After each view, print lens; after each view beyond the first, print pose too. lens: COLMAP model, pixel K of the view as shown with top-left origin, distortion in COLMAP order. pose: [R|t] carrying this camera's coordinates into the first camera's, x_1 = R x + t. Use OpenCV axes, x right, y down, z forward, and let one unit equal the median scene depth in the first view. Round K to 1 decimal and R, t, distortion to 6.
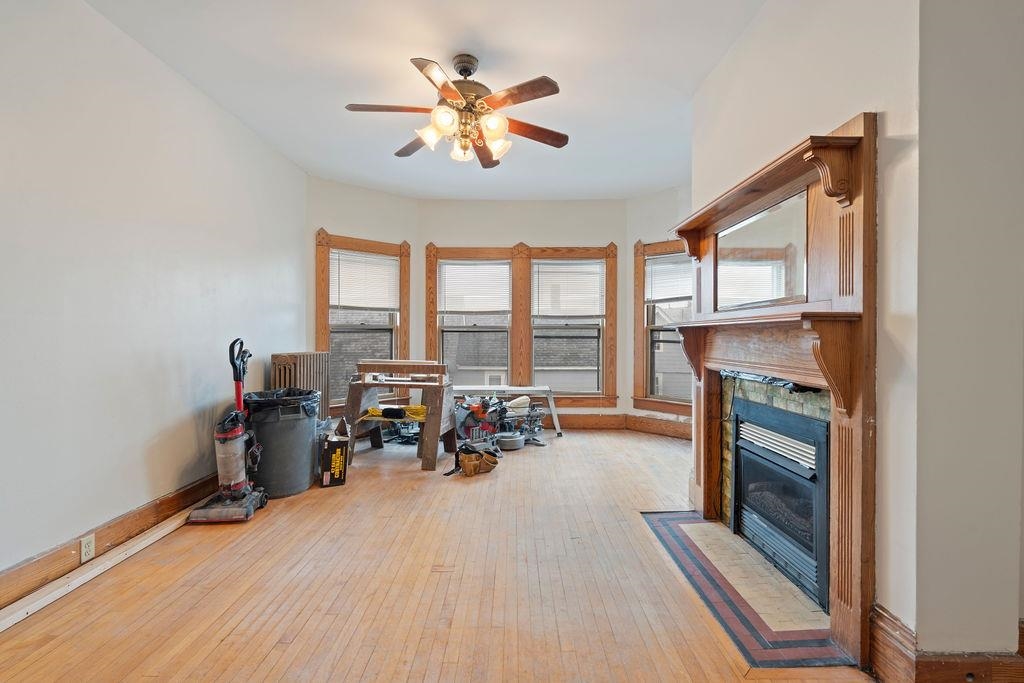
lens RADIAL K [[456.2, 0, 515.9], [0, 456.2, 339.7], [0, 0, 1]] dist [-0.005304, -0.000286]
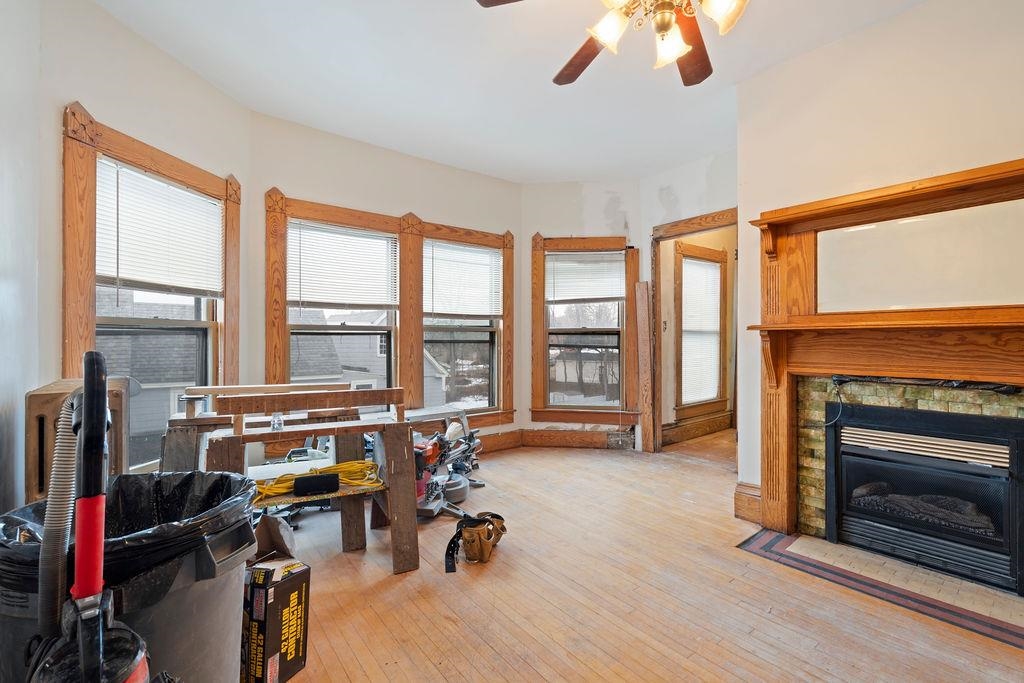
lens RADIAL K [[456.2, 0, 512.7], [0, 456.2, 339.5], [0, 0, 1]] dist [-0.005304, -0.000286]
pose [[0.778970, -0.002836, 0.627055, -0.325574], [0.008280, 0.999949, -0.005764, -0.004019], [-0.627006, 0.009682, 0.778954, 0.332665]]
